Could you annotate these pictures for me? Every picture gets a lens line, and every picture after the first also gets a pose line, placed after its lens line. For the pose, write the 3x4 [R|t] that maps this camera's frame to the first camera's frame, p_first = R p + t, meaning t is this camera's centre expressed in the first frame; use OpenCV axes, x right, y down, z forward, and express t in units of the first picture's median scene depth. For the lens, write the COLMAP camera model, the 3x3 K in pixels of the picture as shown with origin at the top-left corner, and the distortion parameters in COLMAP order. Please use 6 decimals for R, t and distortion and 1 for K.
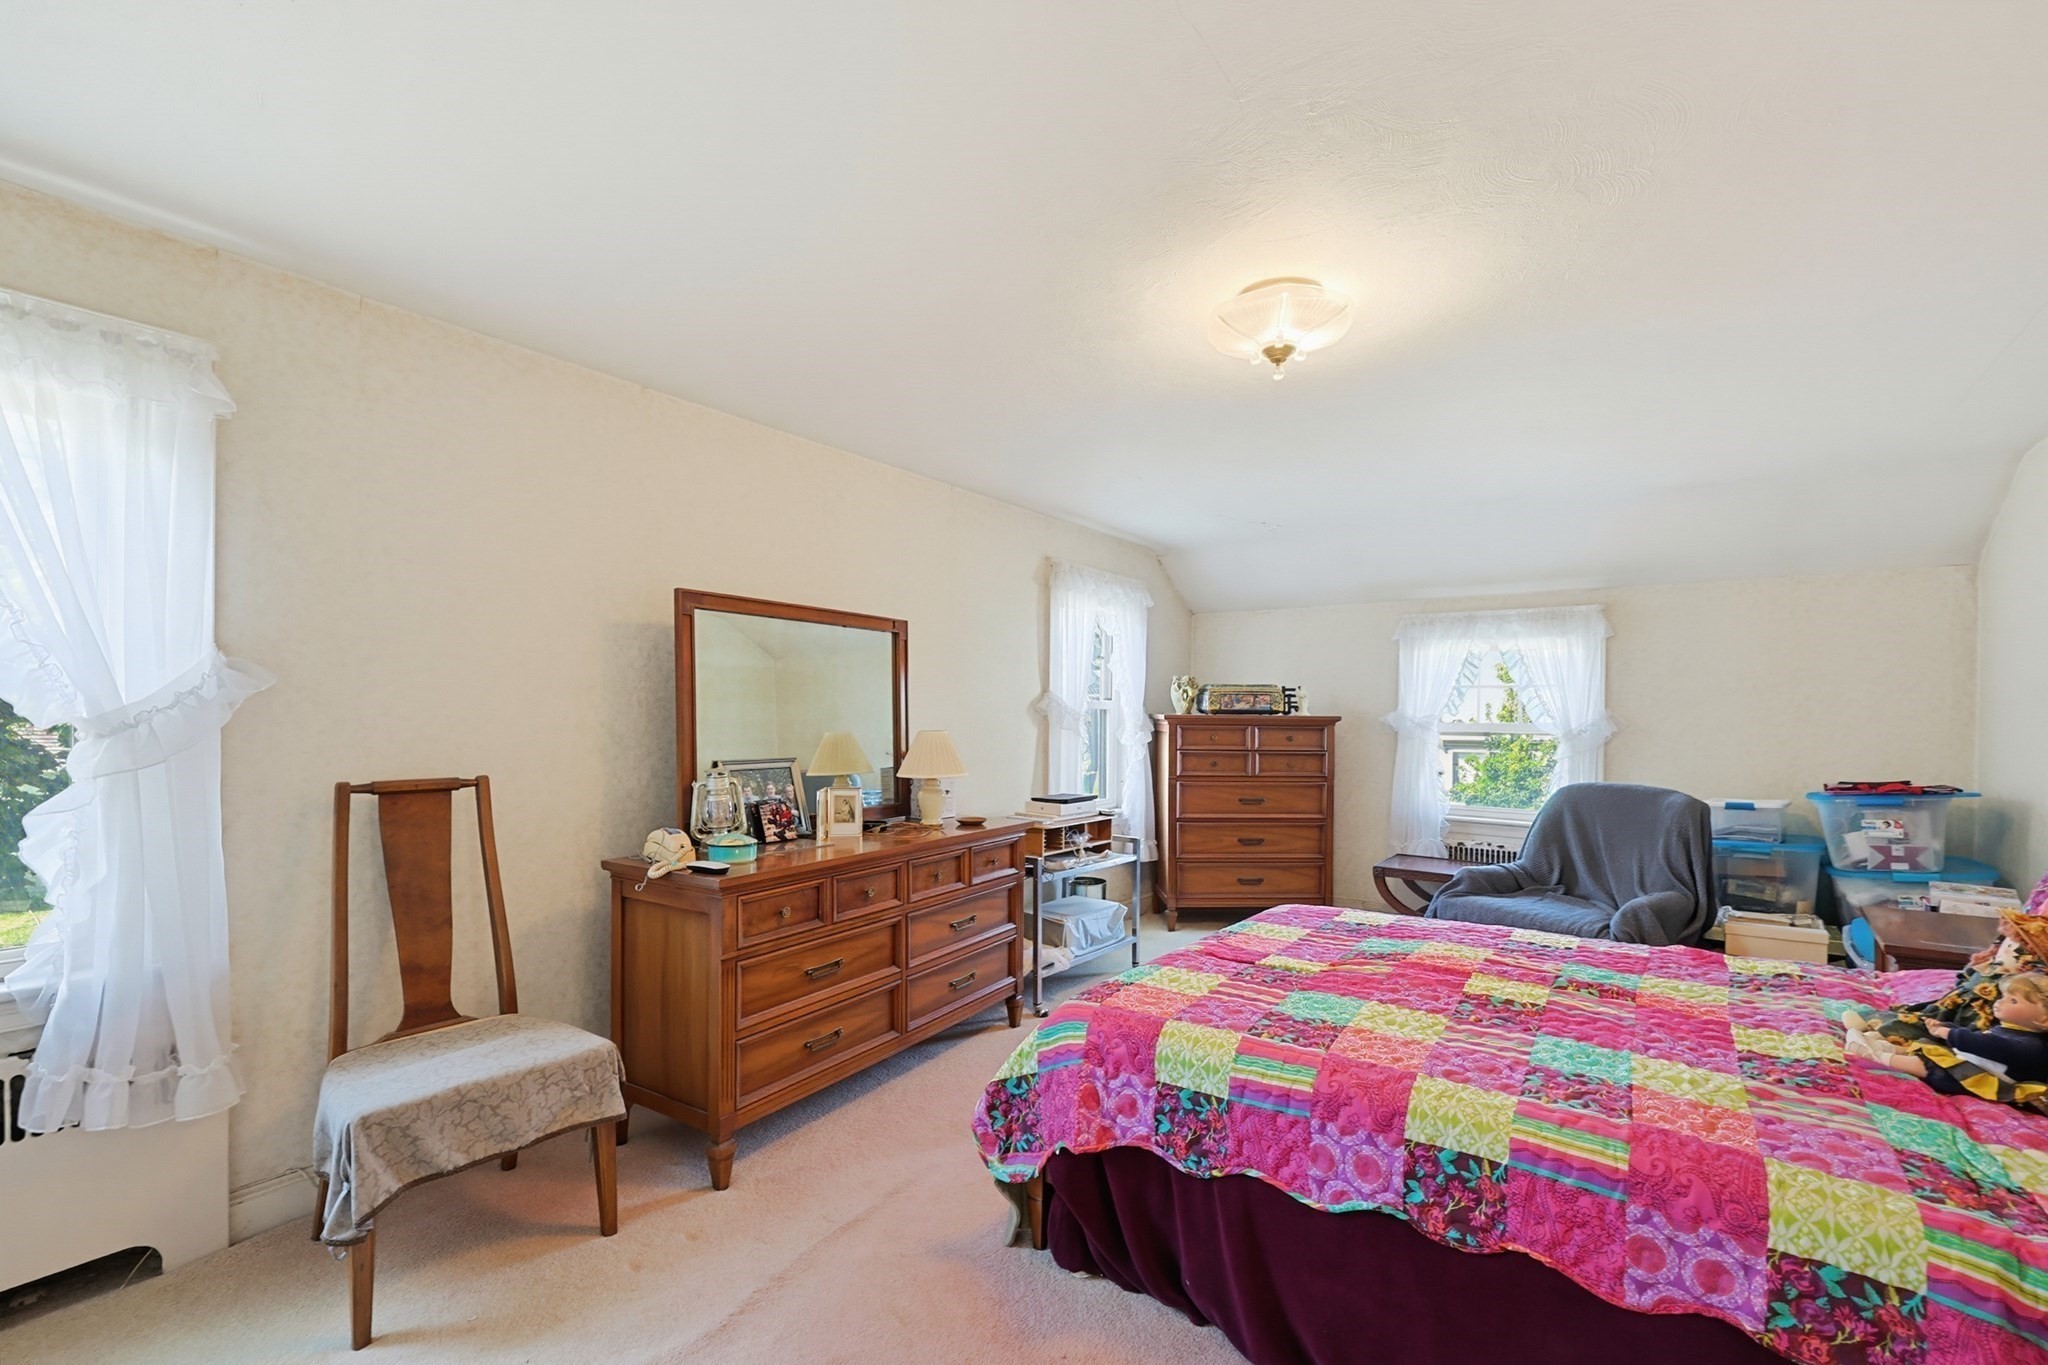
lens RADIAL K [[836.3, 0, 1028.0], [0, 836.3, 737.0], [0, 0, 1]] dist [-0.001130, 0.000048]
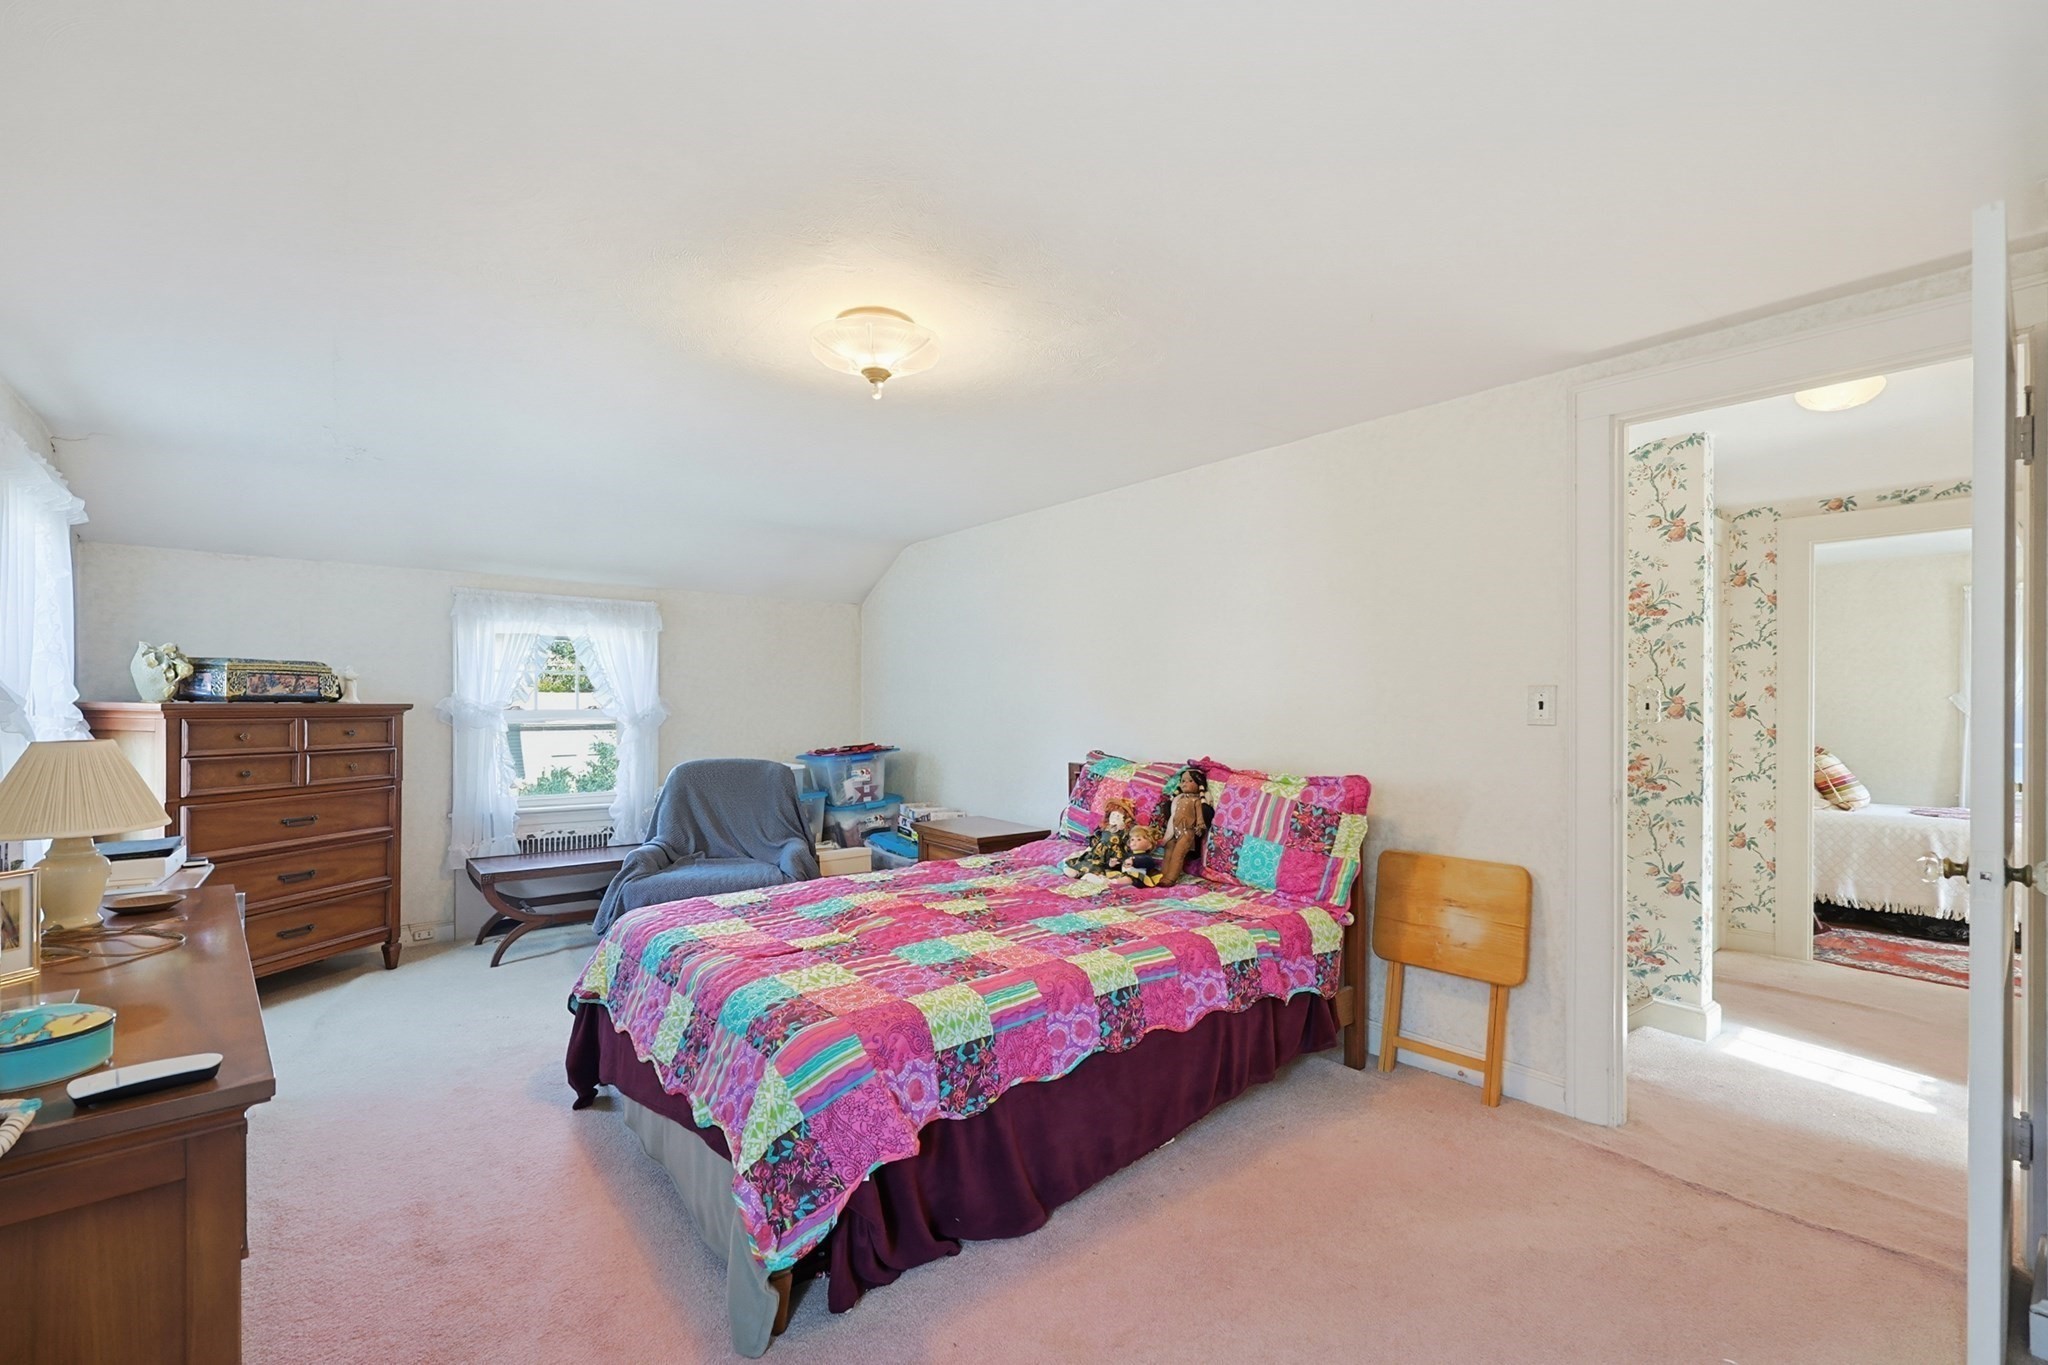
lens RADIAL K [[895.8, 0, 981.5], [0, 895.8, 730.8], [0, 0, 1]] dist [0.000101, -0.000014]
pose [[0.293108, -0.036956, 0.955365, -0.789570], [0.026760, 0.999178, 0.030441, -0.025858], [-0.955705, 0.016643, 0.293856, 0.529381]]
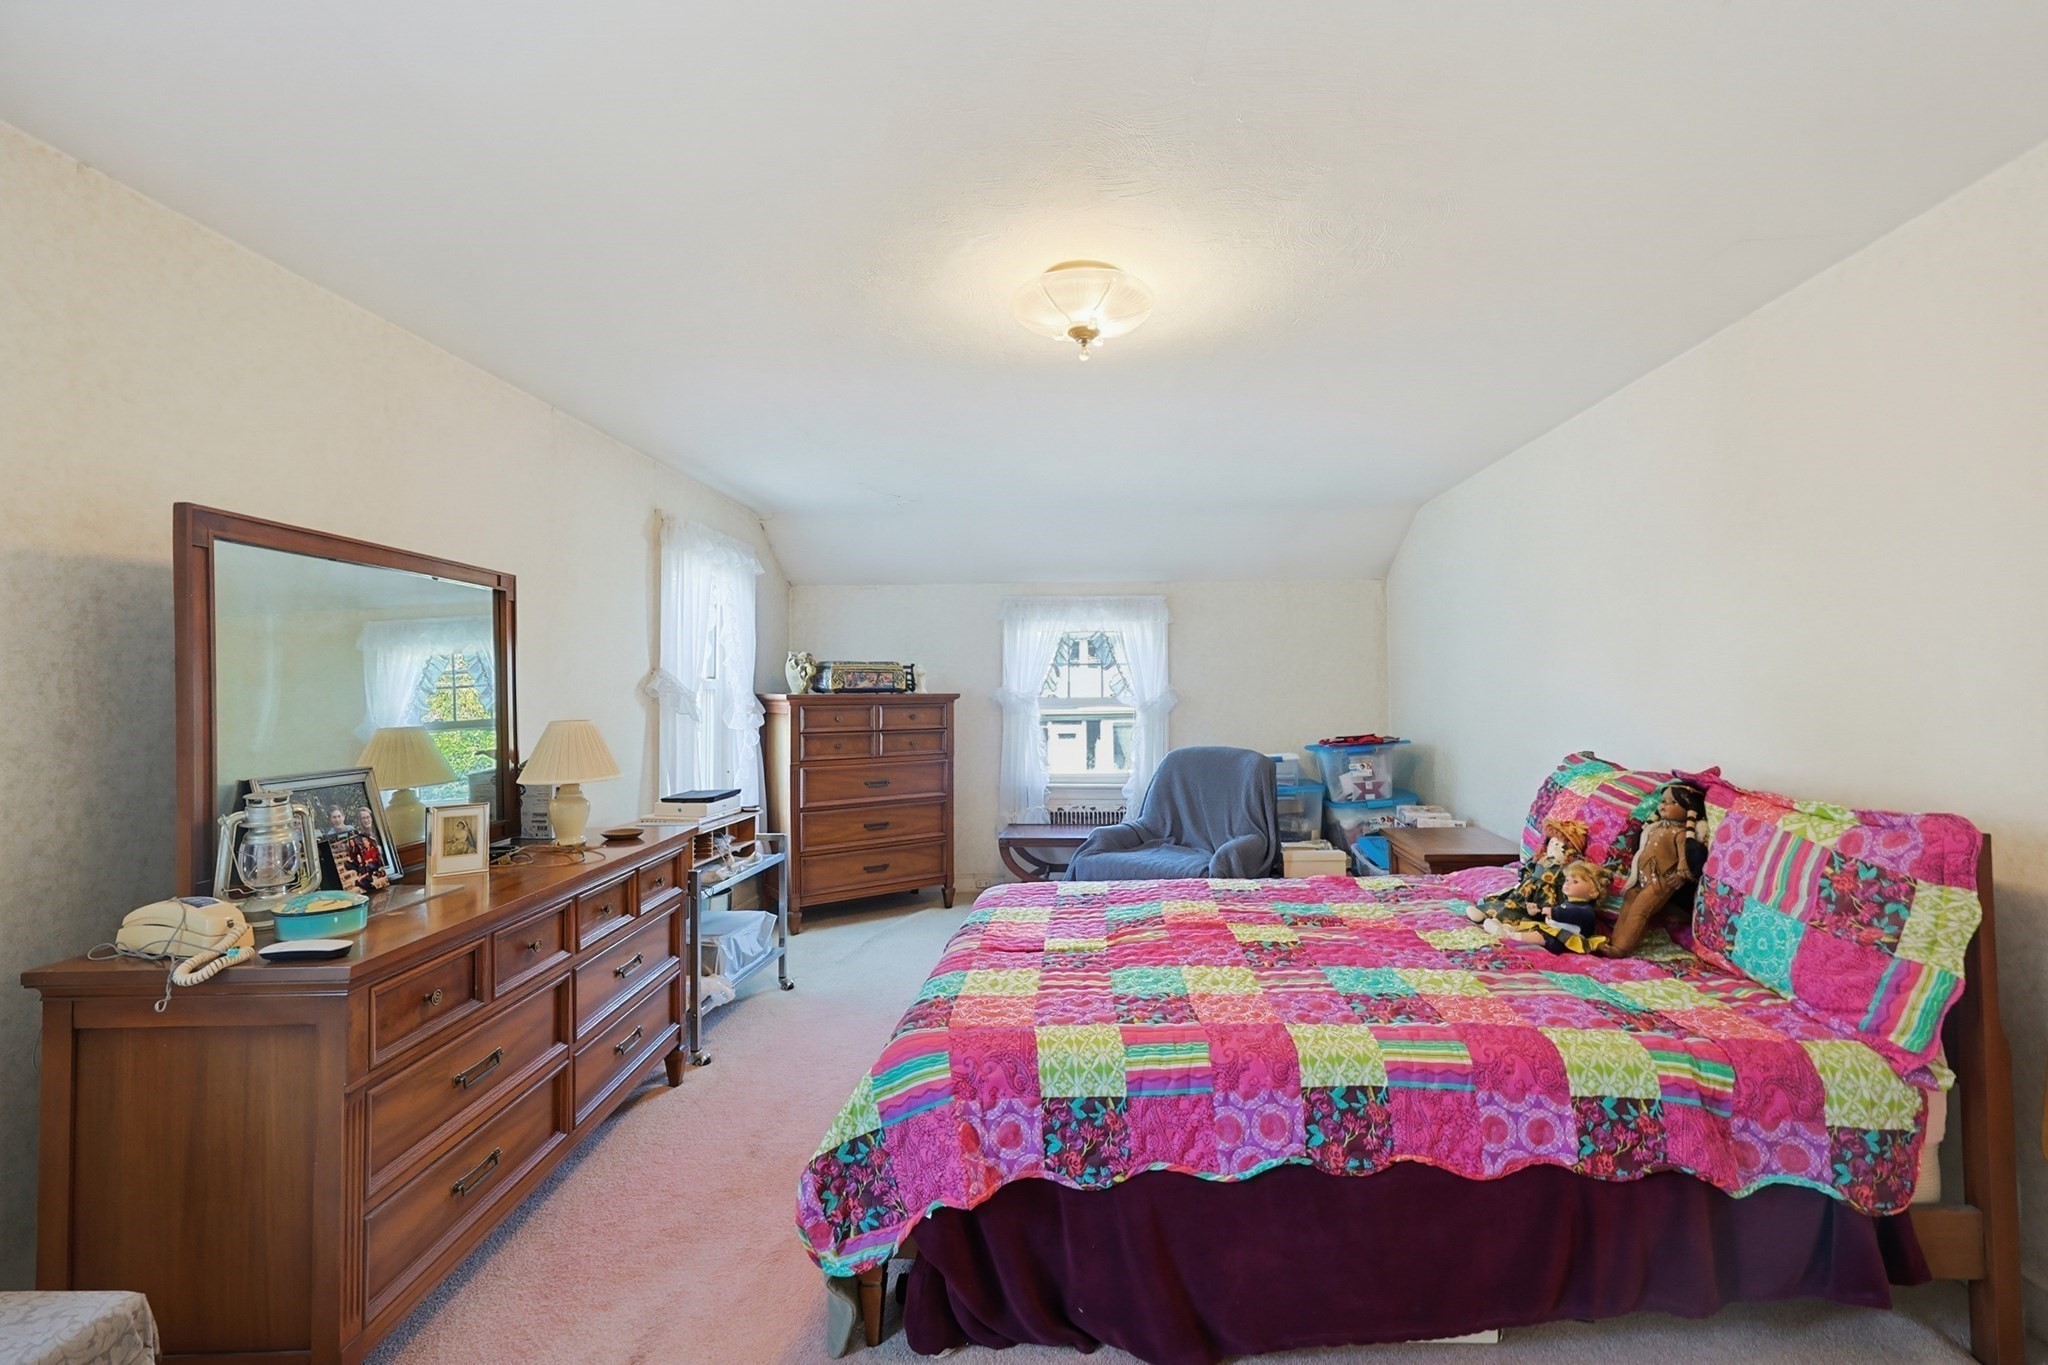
lens RADIAL K [[868.3, 0, 1033.8], [0, 868.3, 681.5], [0, 0, 1]] dist [-0.000782, 0.000073]
pose [[0.839203, -0.008716, 0.543748, -0.318727], [0.030263, 0.999071, -0.030692, -0.010773], [-0.542976, 0.042212, 0.838687, 0.170349]]
